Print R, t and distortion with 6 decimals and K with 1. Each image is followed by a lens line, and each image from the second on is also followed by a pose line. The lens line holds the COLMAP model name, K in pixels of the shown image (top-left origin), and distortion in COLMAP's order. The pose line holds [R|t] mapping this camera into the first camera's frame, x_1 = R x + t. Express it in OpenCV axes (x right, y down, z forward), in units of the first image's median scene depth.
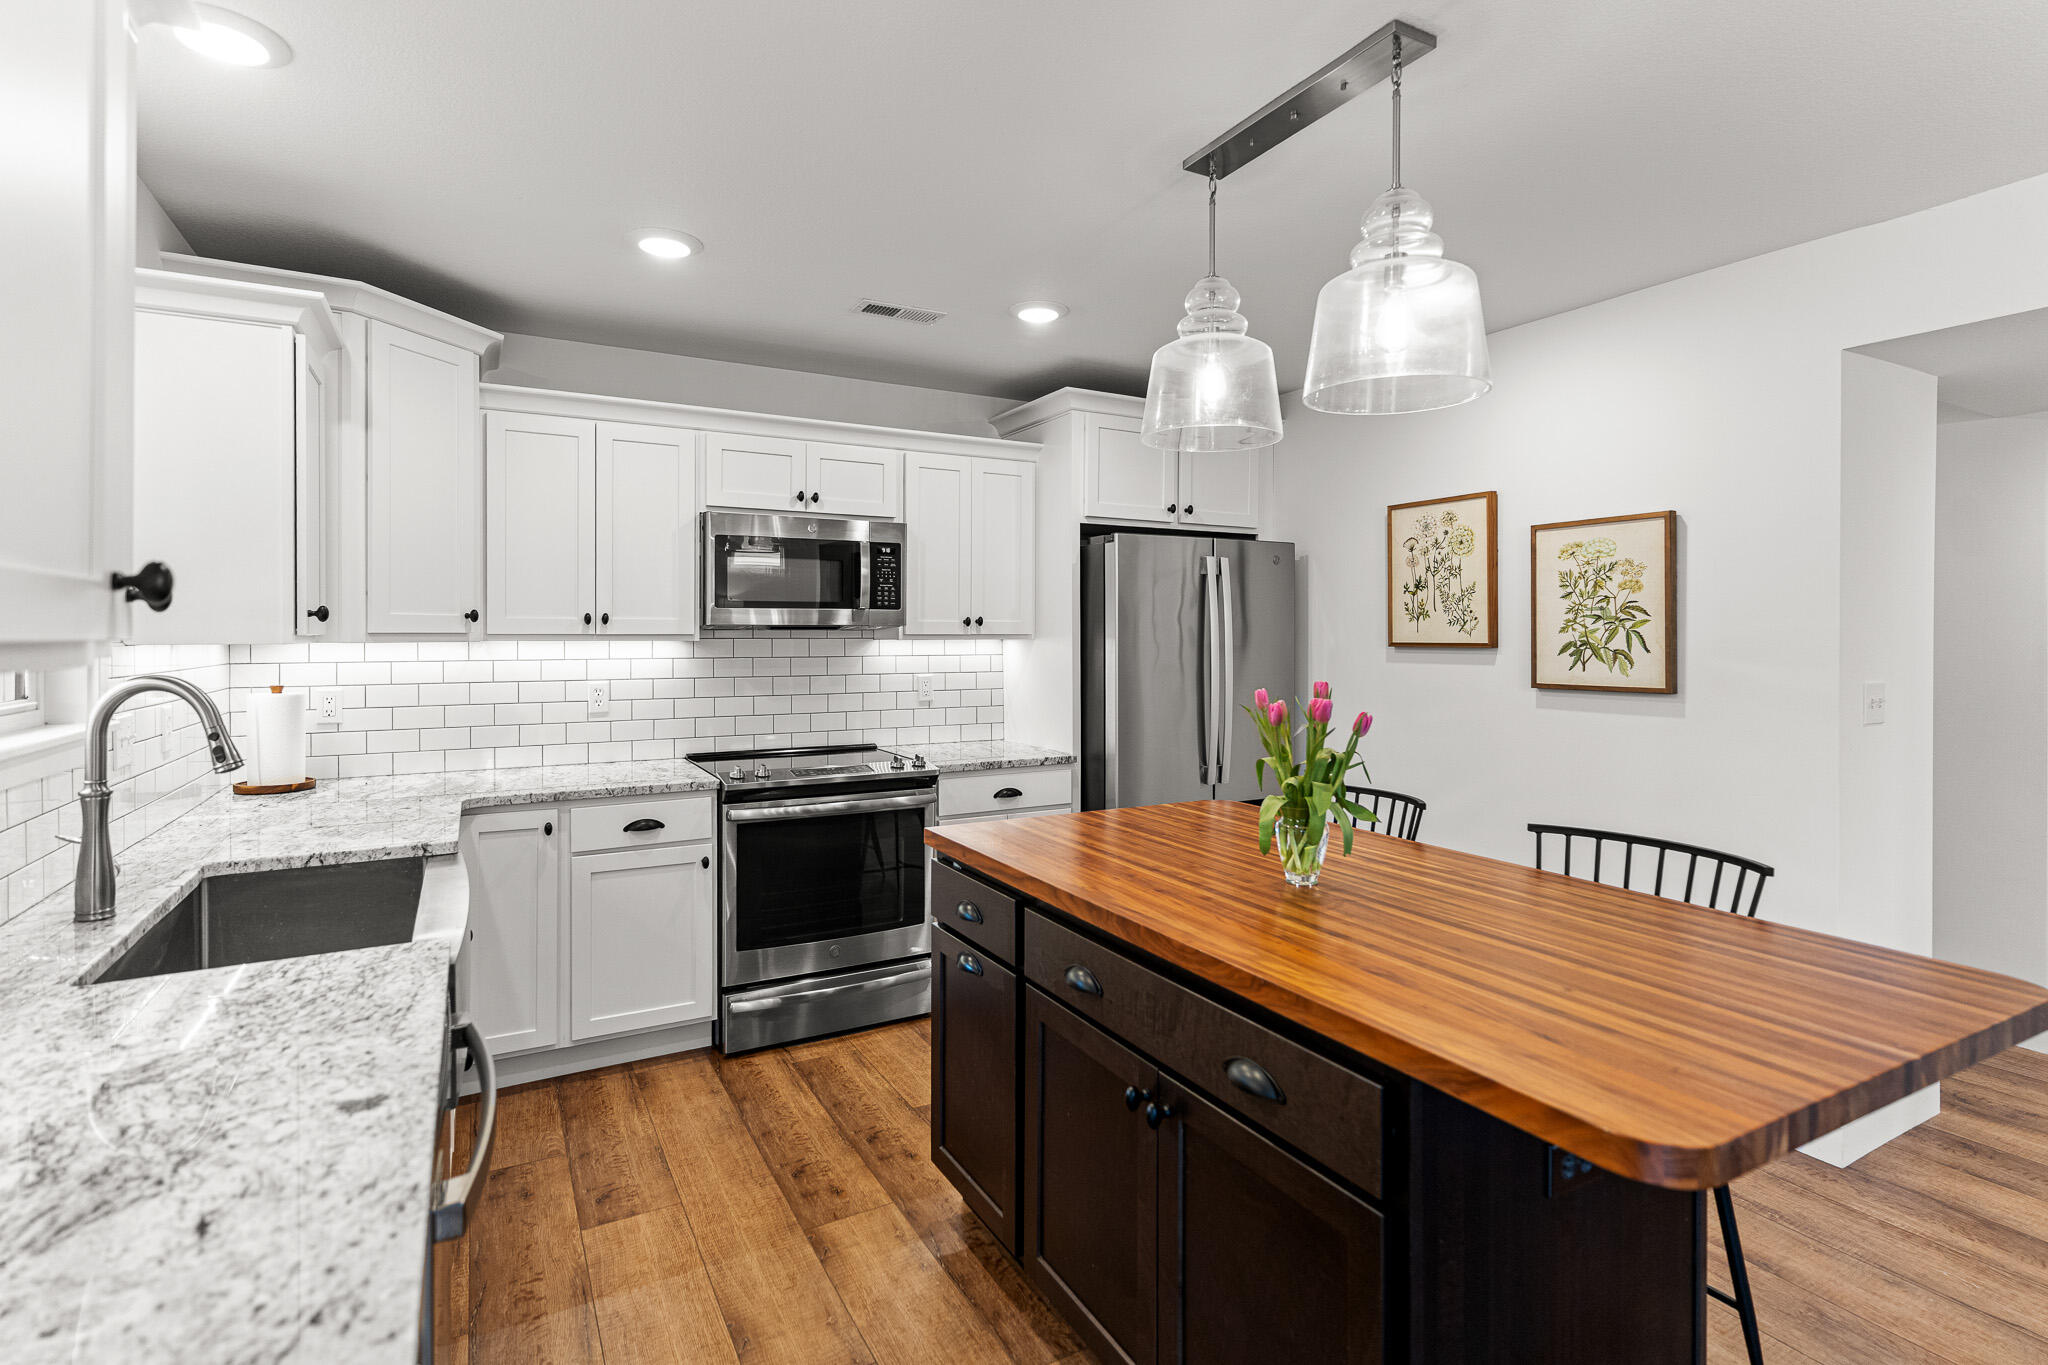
lens RADIAL K [[985.5, 0, 1020.2], [0, 985.5, 638.2], [0, 0, 1]] dist [-0.000935, 0.000625]
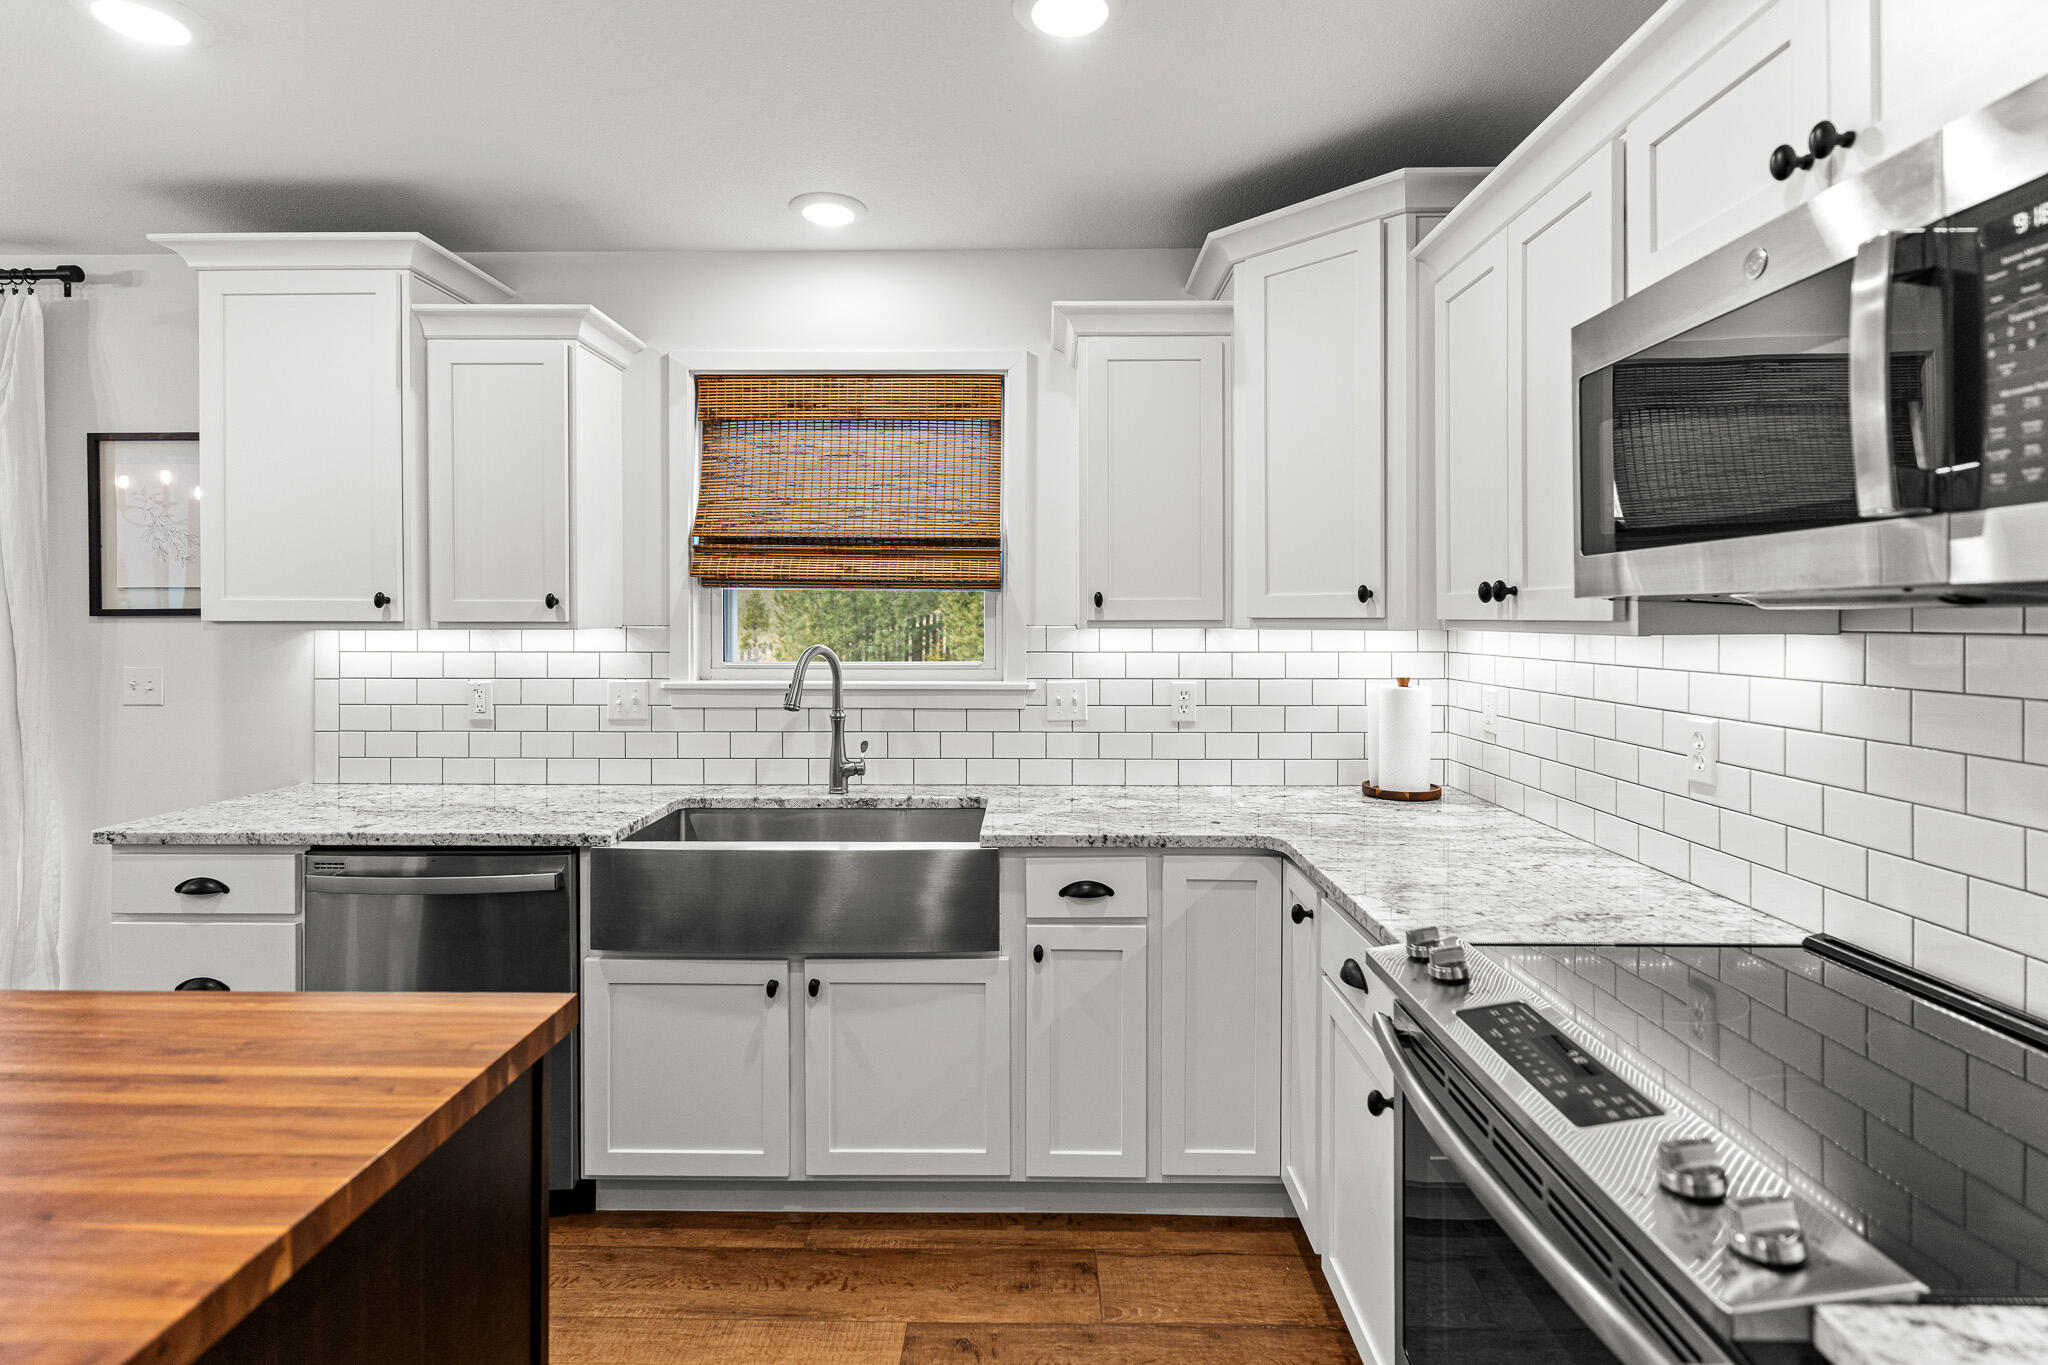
lens RADIAL K [[995.2, 0, 1021.3], [0, 995.2, 619.9], [0, 0, 1]] dist [0.000282, 0.000799]
pose [[-0.493900, 0.001915, -0.869517, 0.172086], [-0.003682, 0.999984, 0.004293, -0.005527], [0.869511, 0.005322, -0.493885, 1.033248]]
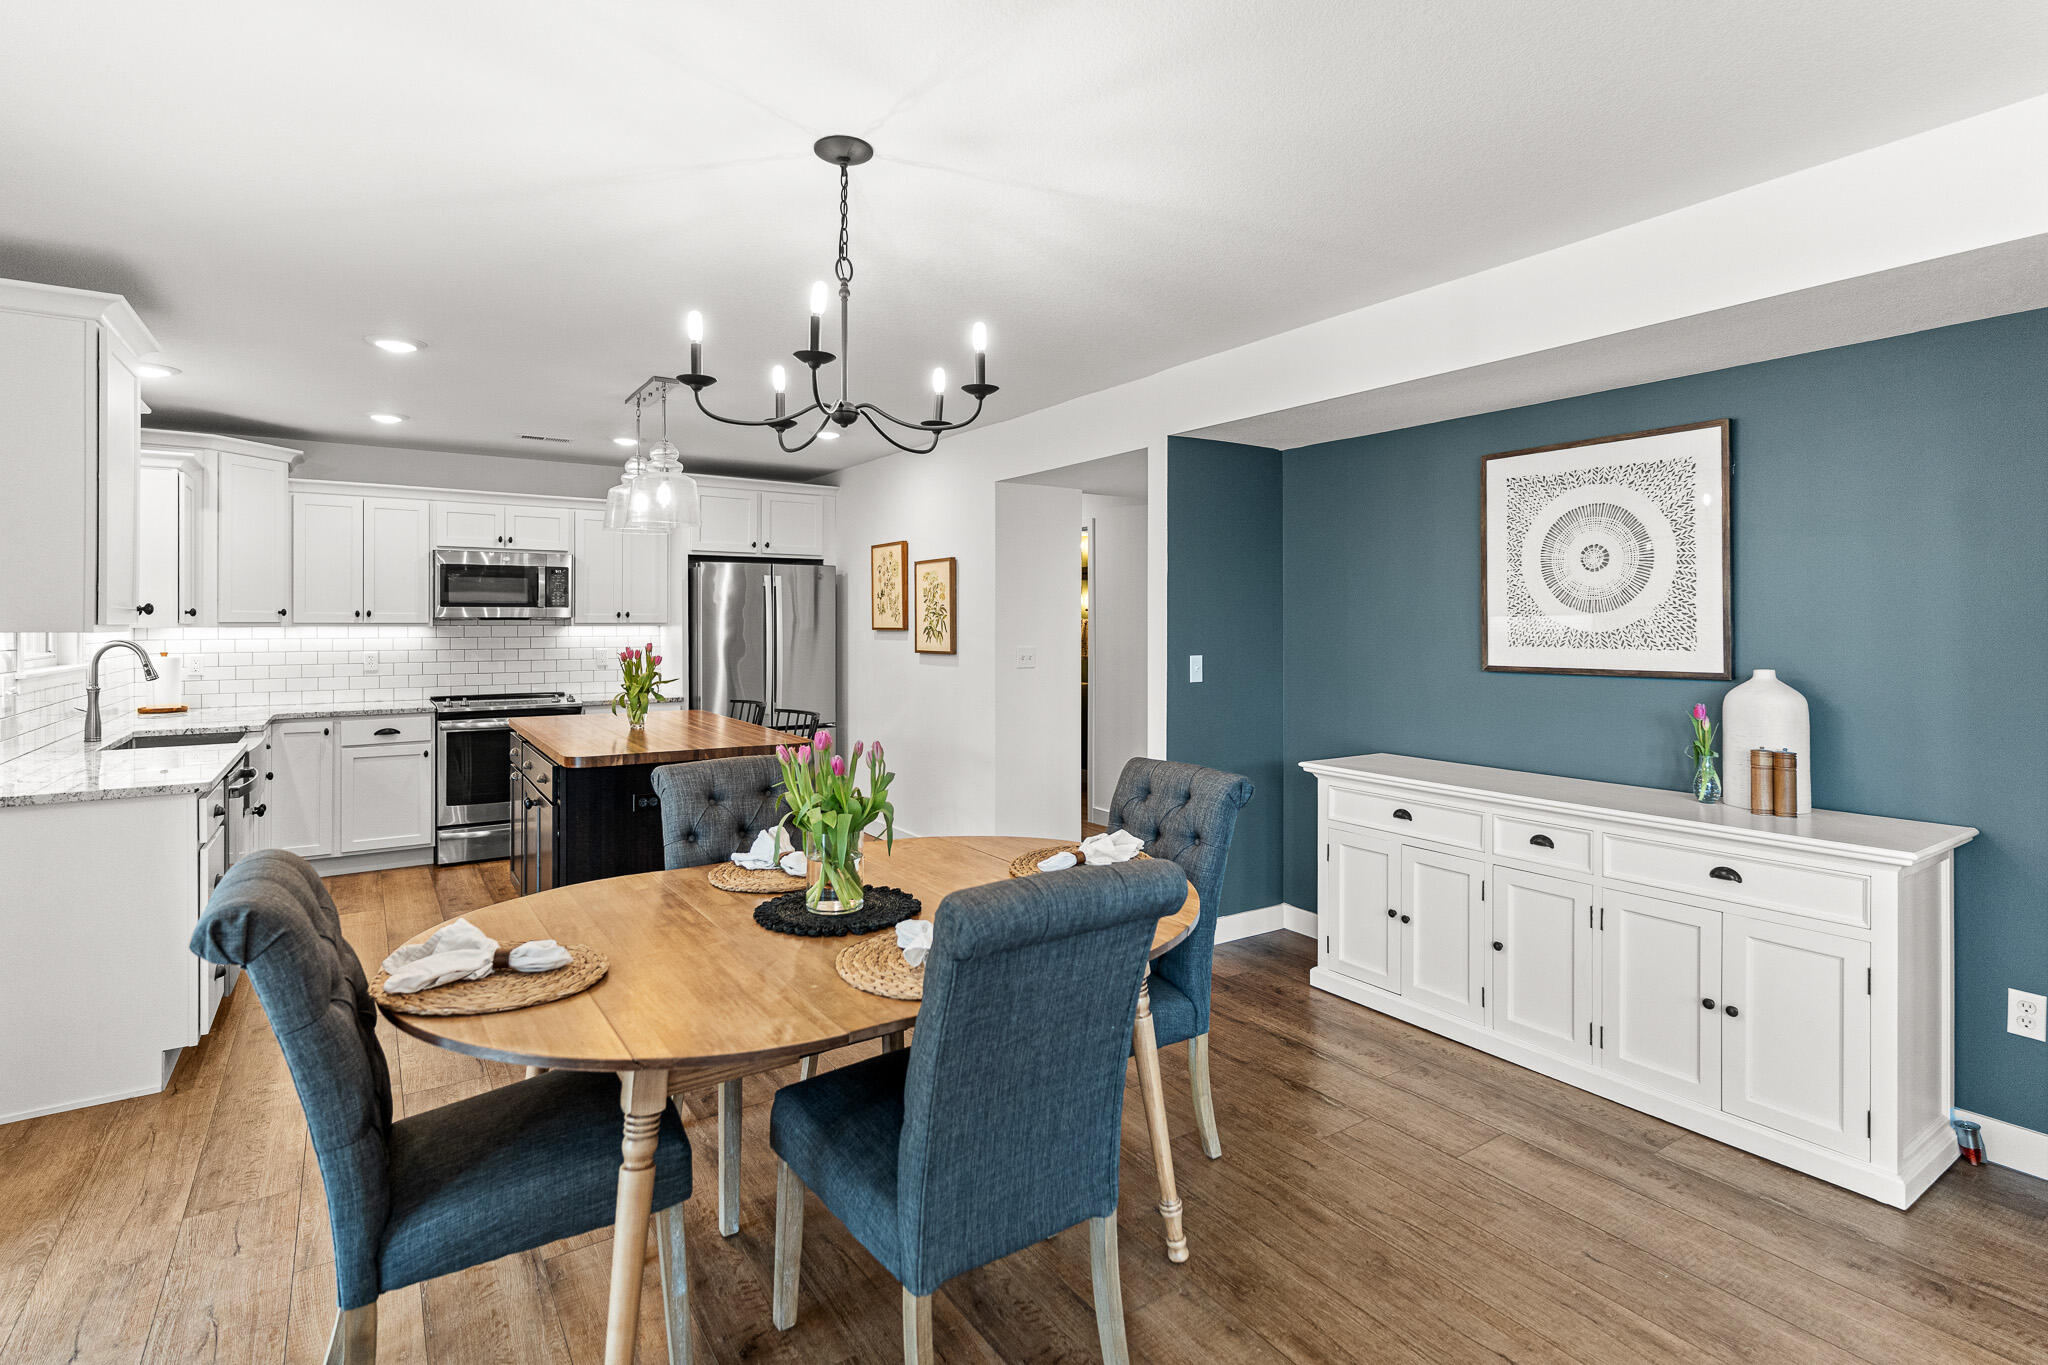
lens RADIAL K [[995.2, 0, 1021.3], [0, 995.2, 619.9], [0, 0, 1]] dist [0.000282, 0.000799]
pose [[0.996608, -0.000200, 0.082298, 0.556066], [0.000713, 0.999980, -0.006211, 0.002496], [-0.082295, 0.006248, 0.996588, -0.800227]]
